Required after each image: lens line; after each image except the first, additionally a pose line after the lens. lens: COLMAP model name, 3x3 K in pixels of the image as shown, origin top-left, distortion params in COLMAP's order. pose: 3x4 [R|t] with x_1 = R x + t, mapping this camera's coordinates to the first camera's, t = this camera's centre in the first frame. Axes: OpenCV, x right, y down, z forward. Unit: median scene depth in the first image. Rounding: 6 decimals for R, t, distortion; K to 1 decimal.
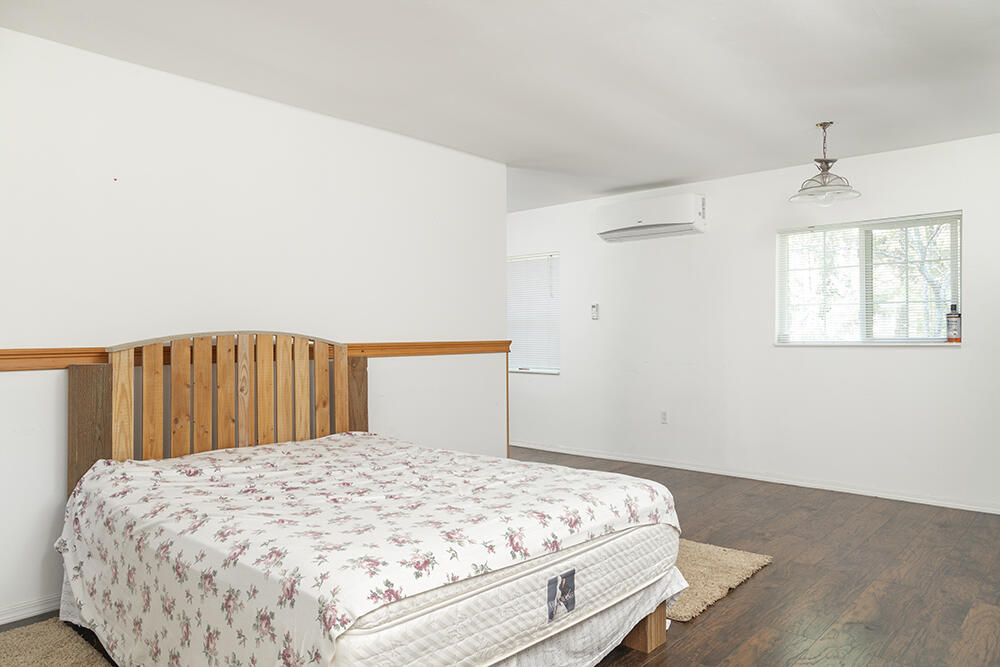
lens RADIAL K [[676.5, 0, 495.1], [0, 676.5, 328.6], [0, 0, 1]] dist [0.000749, 0.000551]
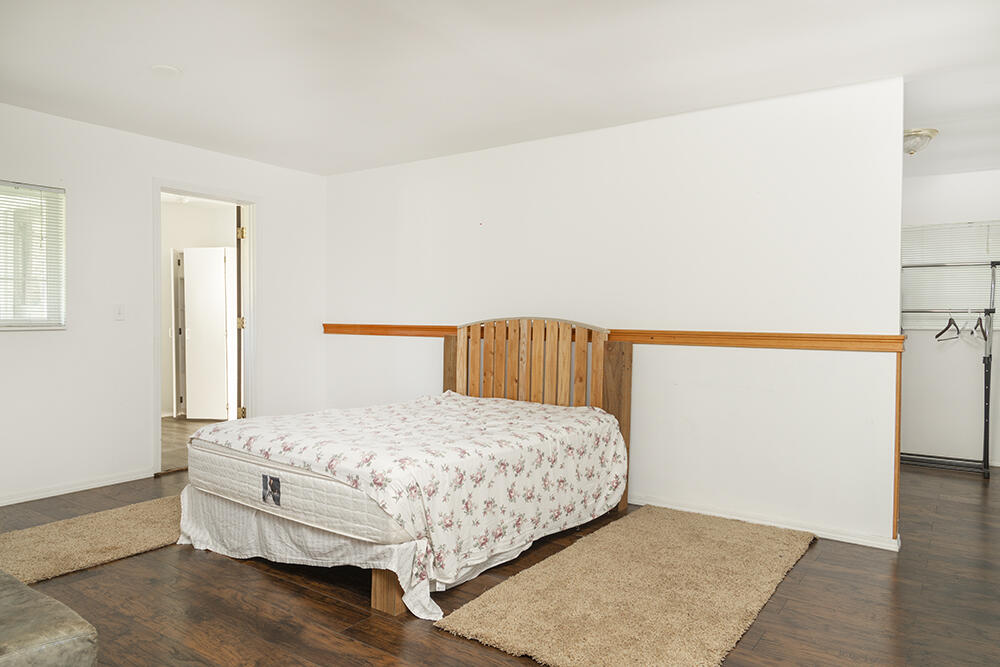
lens RADIAL K [[676.5, 0, 495.1], [0, 676.5, 328.6], [0, 0, 1]] dist [0.000749, 0.000551]
pose [[0.117585, 0.020785, -0.992845, 1.081762], [-0.005601, 0.999779, 0.020267, -0.000029], [0.993047, 0.003178, 0.117675, 0.863715]]
